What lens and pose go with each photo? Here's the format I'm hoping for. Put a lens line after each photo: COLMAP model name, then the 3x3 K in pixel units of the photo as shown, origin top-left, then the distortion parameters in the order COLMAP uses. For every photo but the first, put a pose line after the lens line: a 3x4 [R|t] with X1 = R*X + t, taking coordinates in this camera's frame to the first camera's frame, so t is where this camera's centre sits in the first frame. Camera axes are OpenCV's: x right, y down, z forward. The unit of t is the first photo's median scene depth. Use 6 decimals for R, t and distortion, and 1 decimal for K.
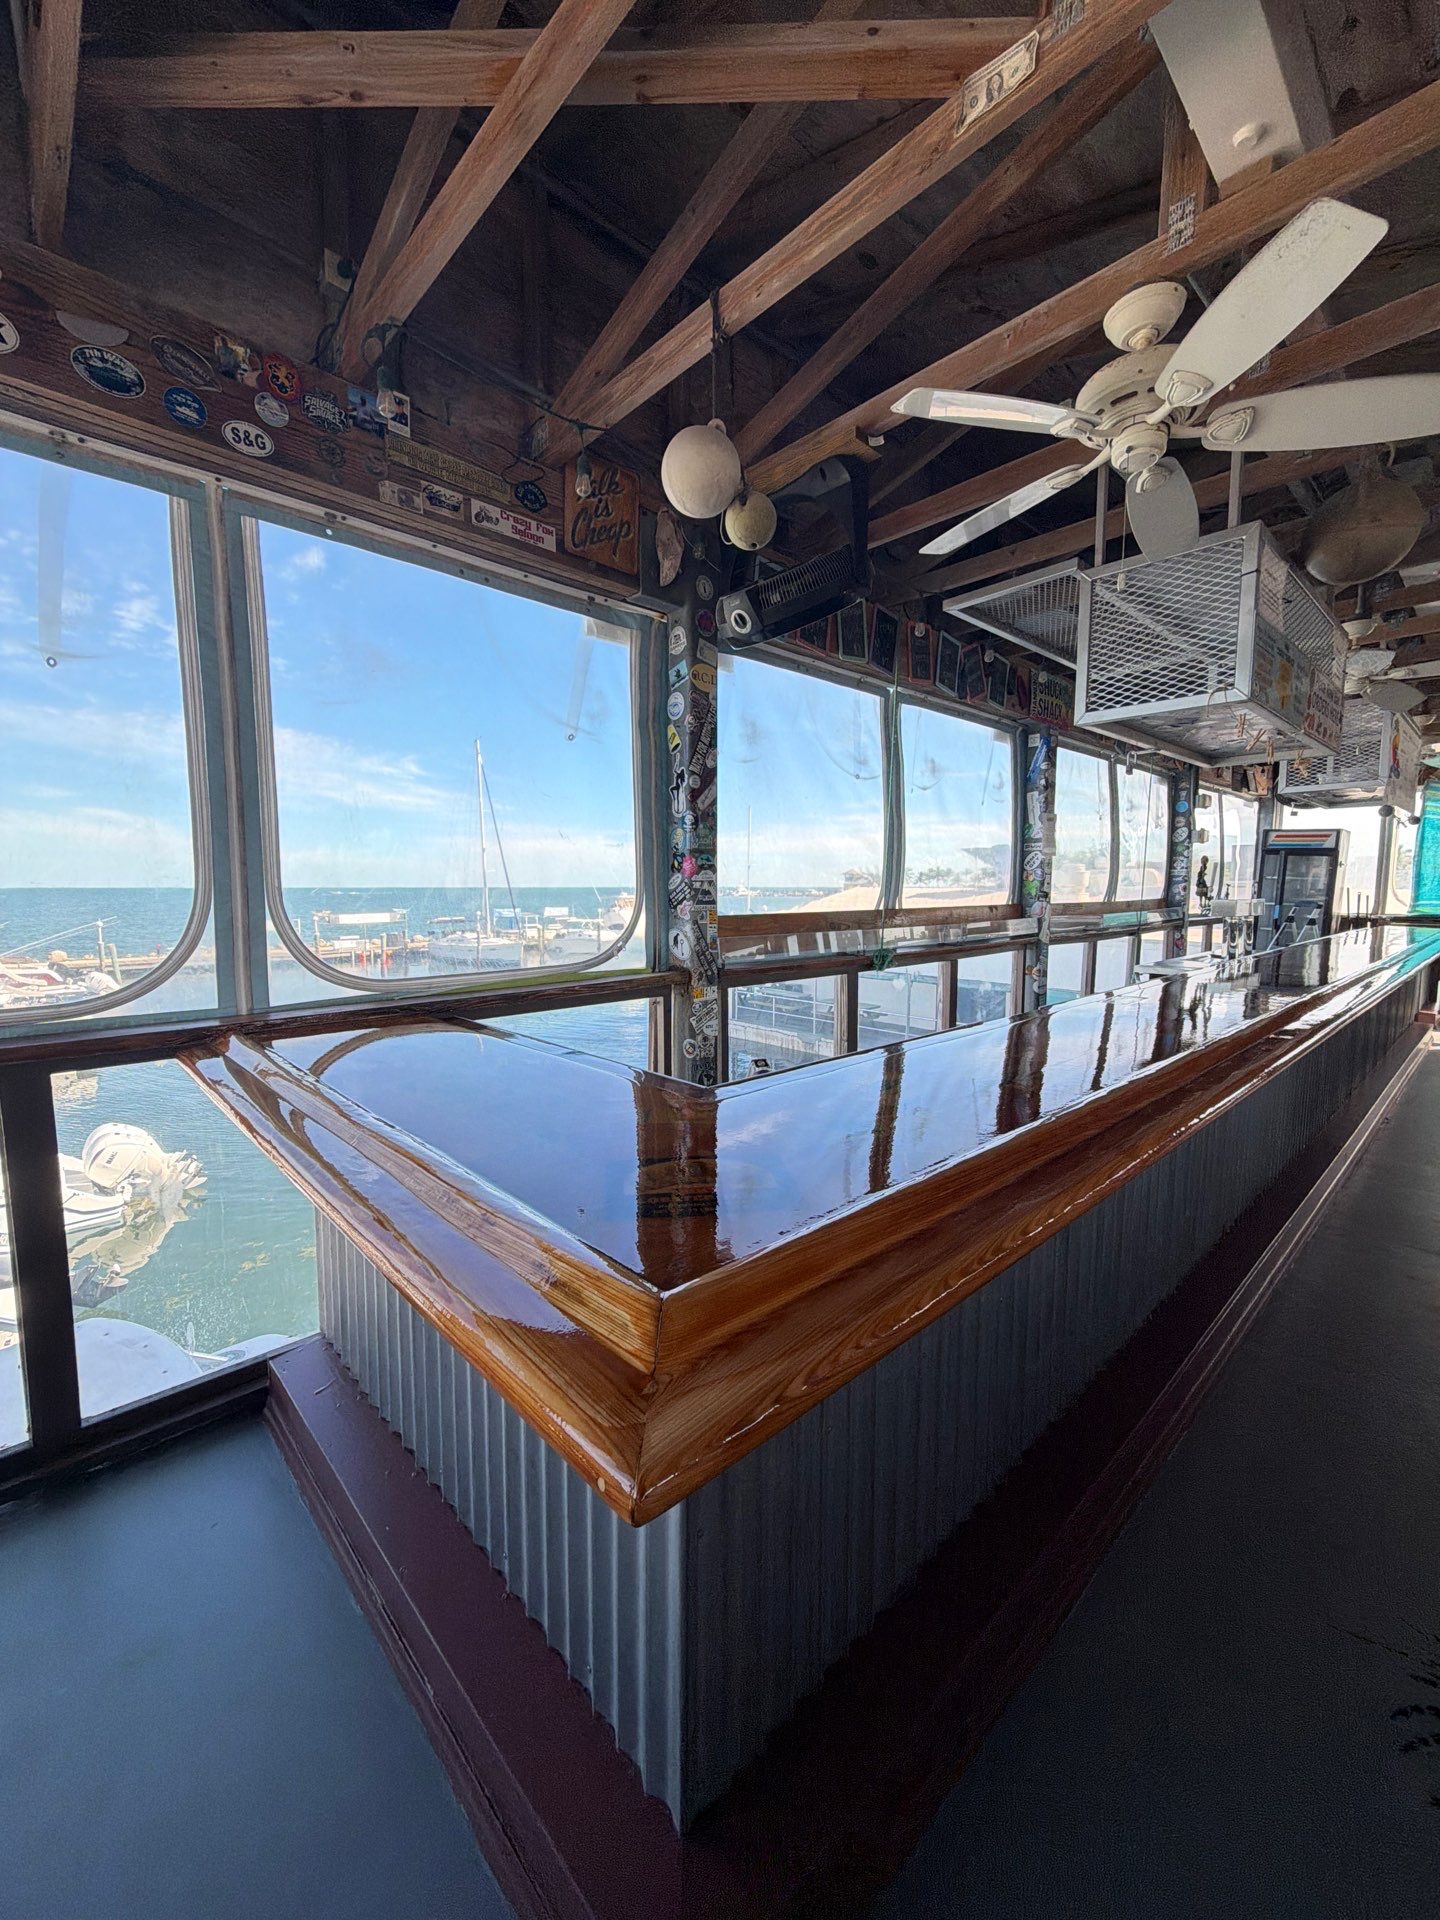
lens RADIAL K [[773.0, 0, 720.0], [0, 773.0, 960.0], [0, 0, 1]] dist [-0.001950, 0.000085]
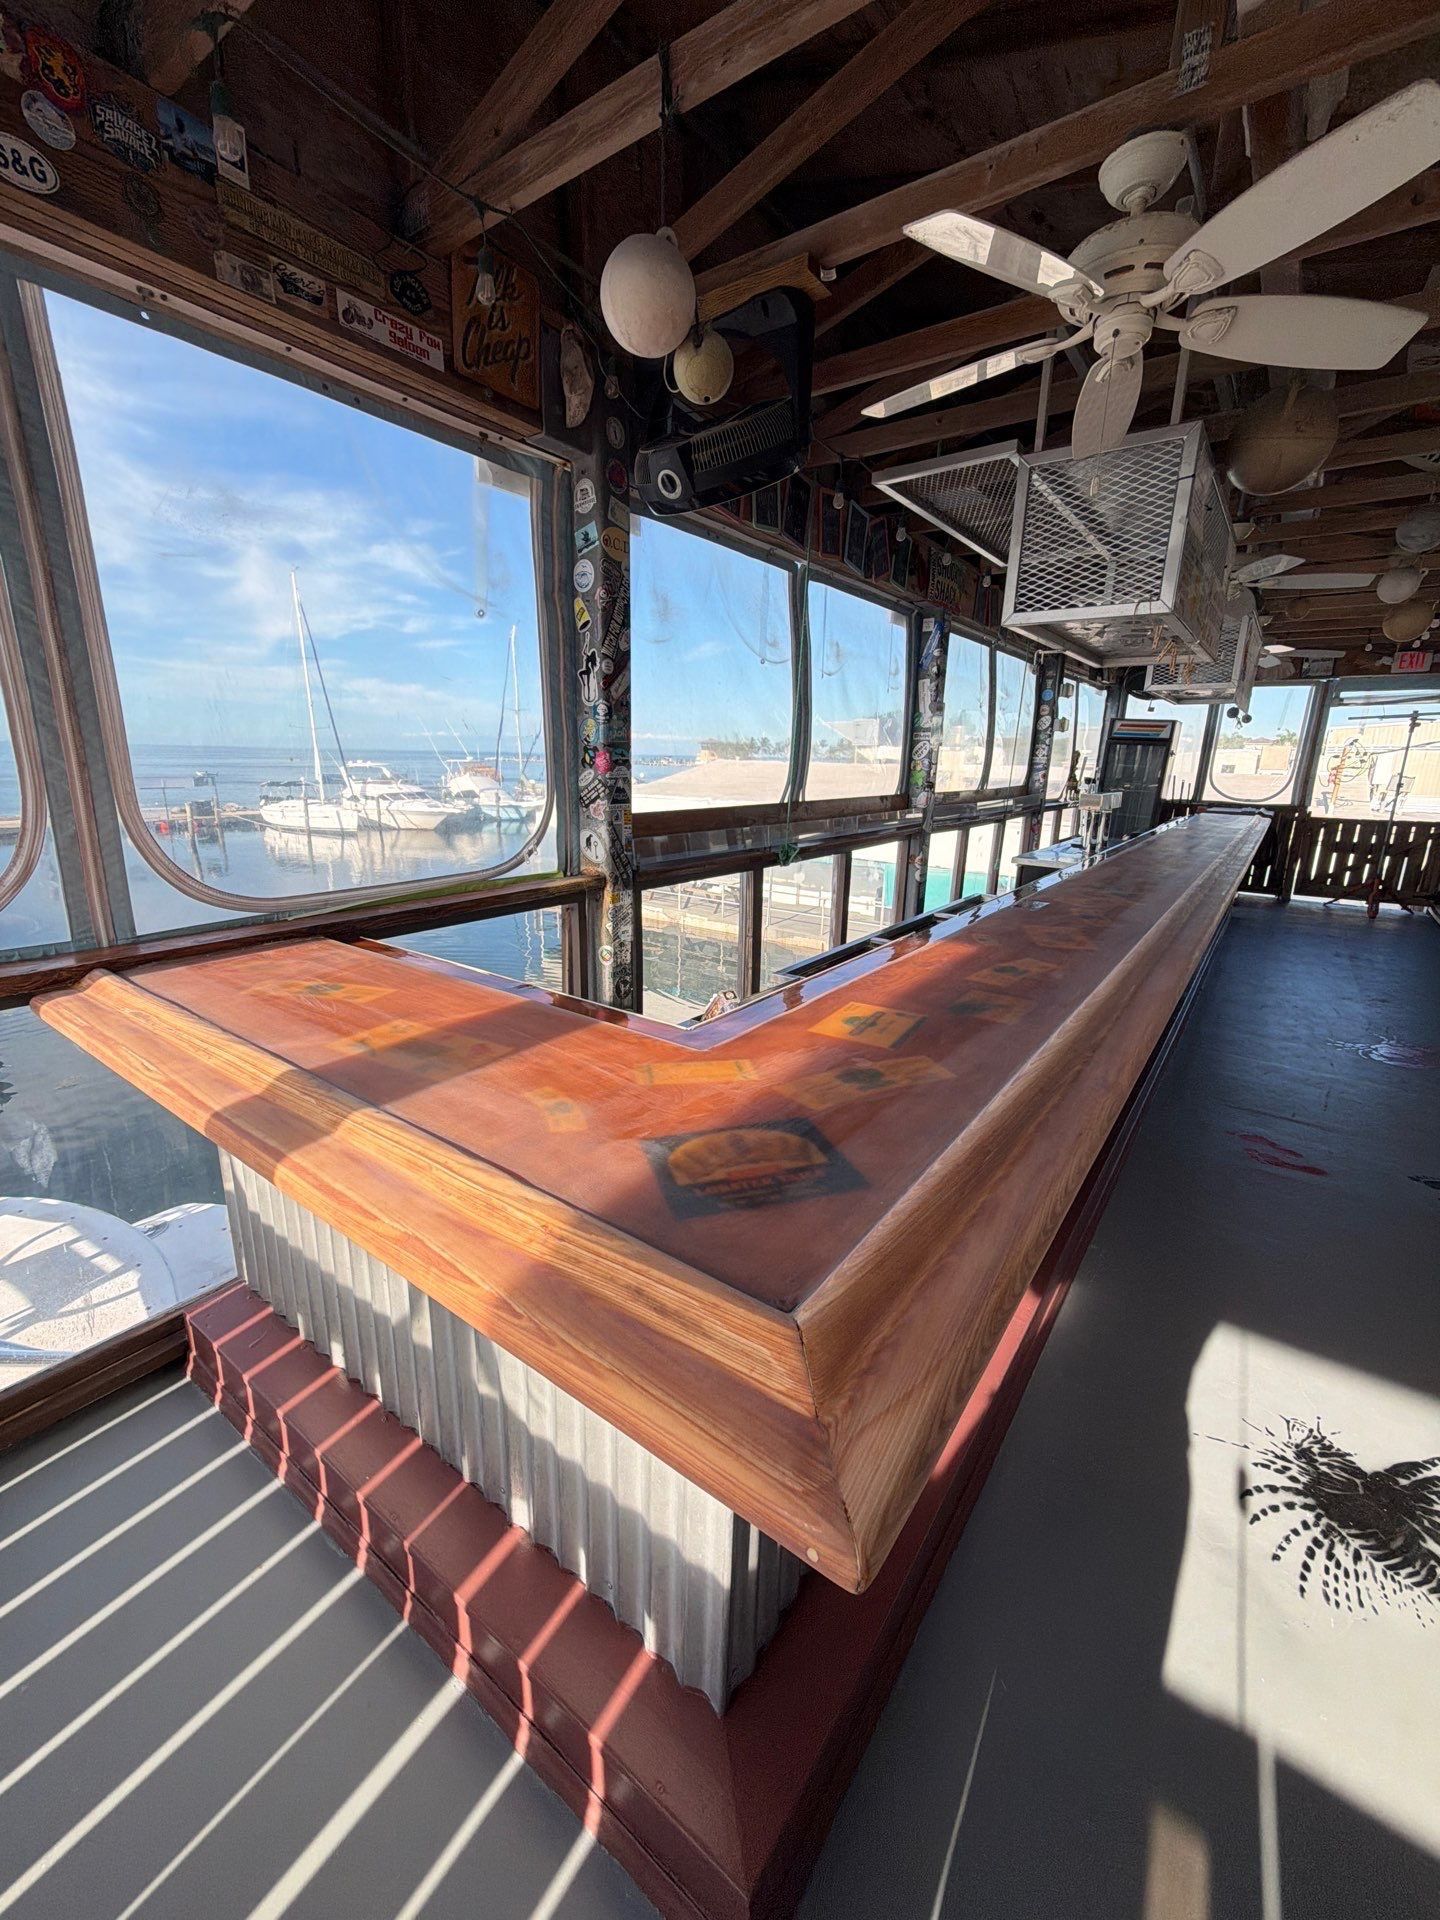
lens RADIAL K [[773.3, 0, 720.0], [0, 773.3, 960.0], [0, 0, 1]] dist [0.000539, -0.000692]
pose [[0.982326, -0.027687, 0.185117, -0.088204], [-0.003658, 0.985971, 0.166876, -0.046254], [-0.187140, -0.164604, 0.968444, 0.041097]]
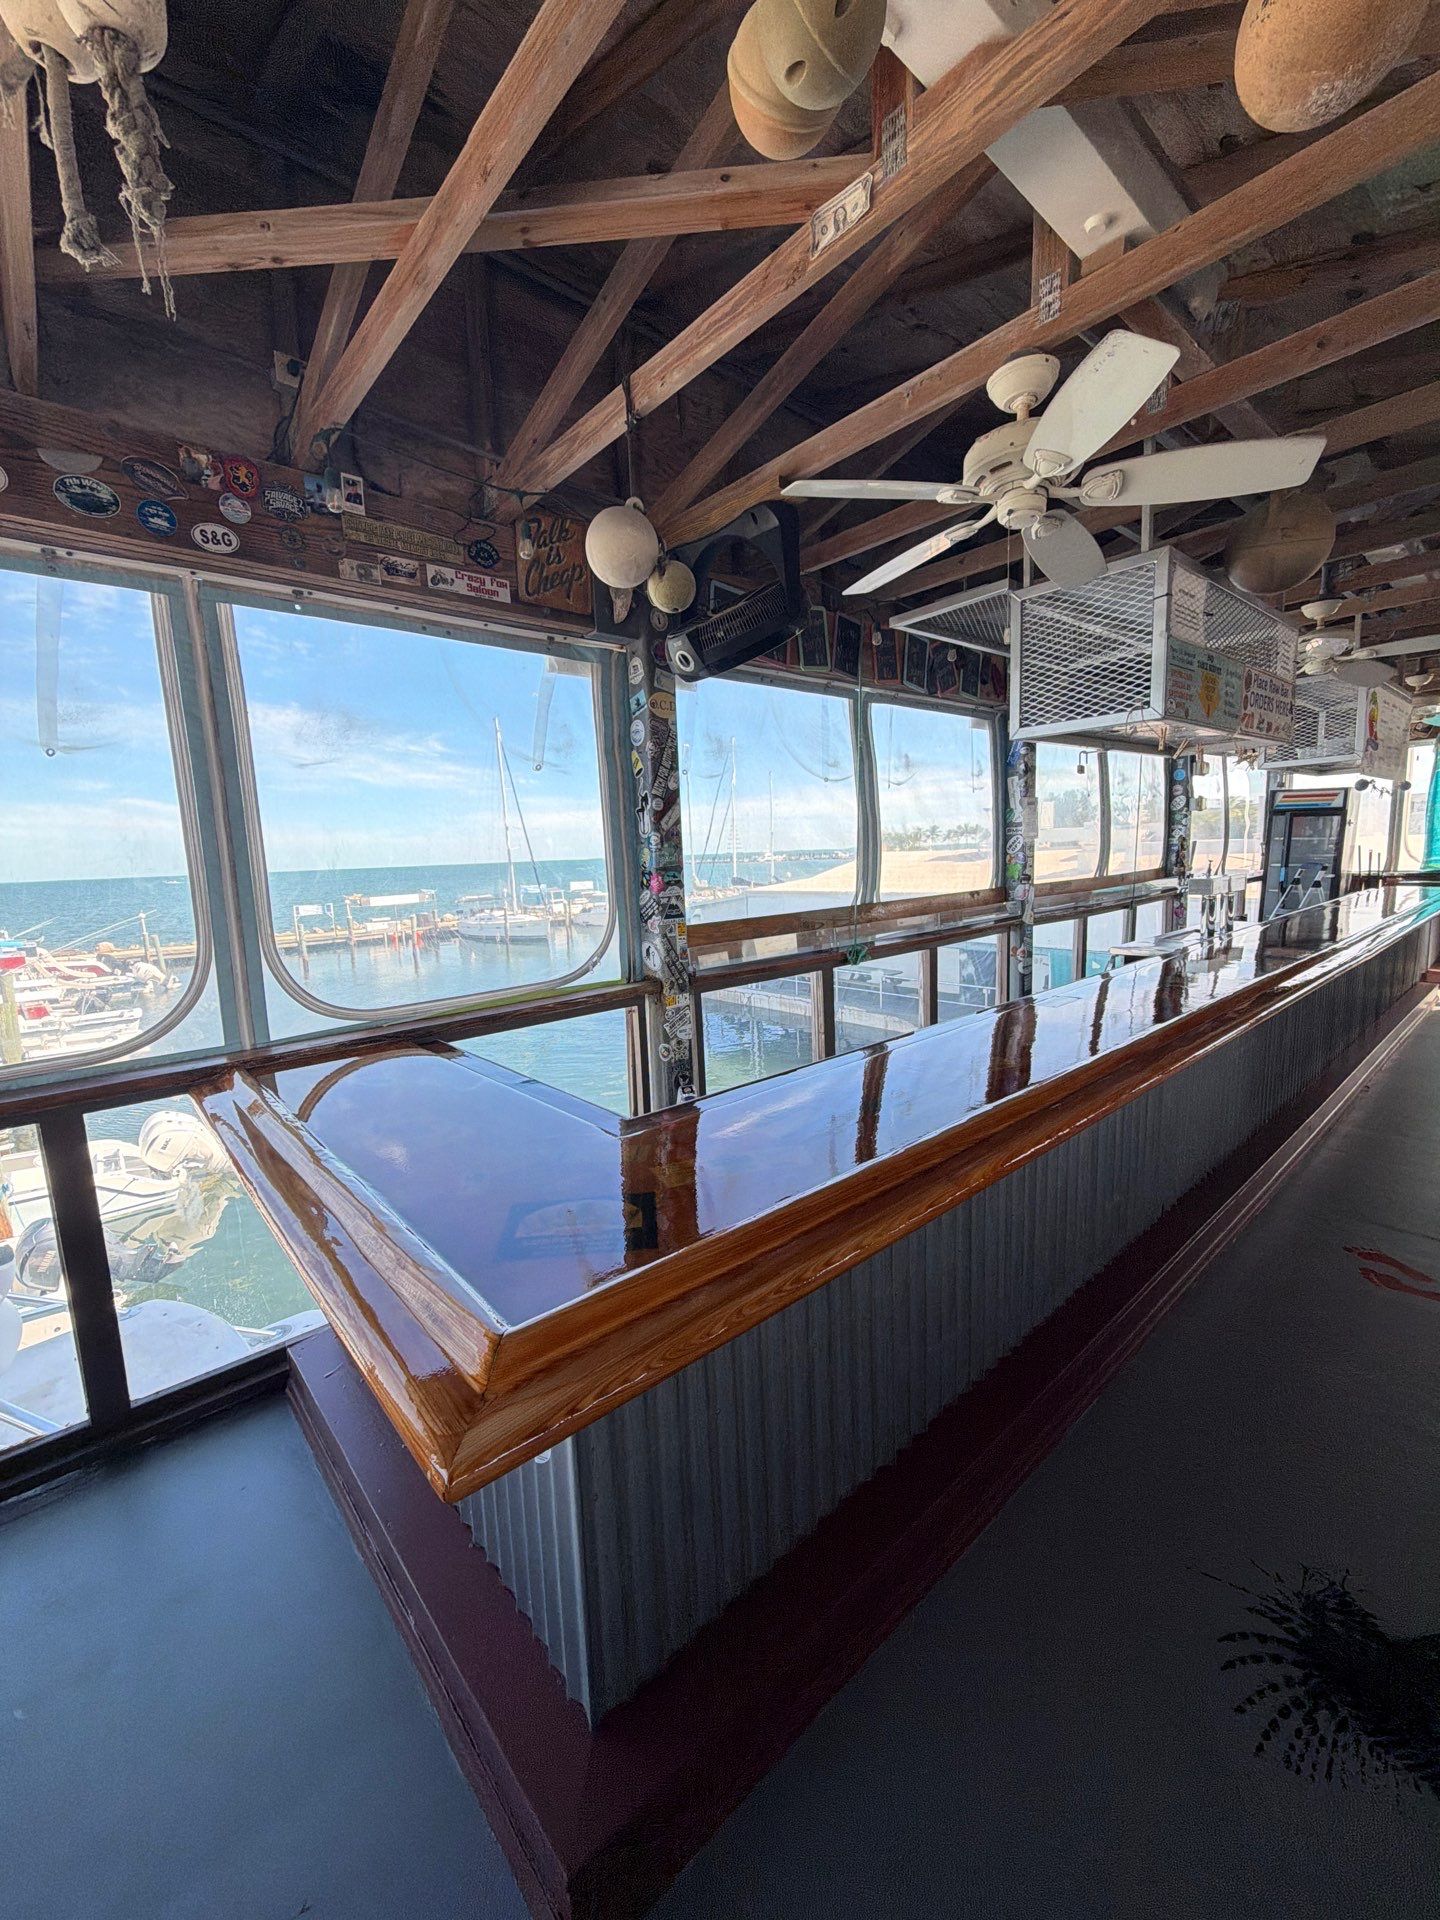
lens RADIAL K [[777.1, 0, 724.1], [0, 777.1, 956.6], [0, 0, 1]] dist [-0.001225, -0.000249]
pose [[0.998612, -0.035471, -0.038933, 0.101070], [0.037122, 0.998404, 0.042556, -0.069058], [0.037362, -0.043942, 0.998335, -0.081005]]
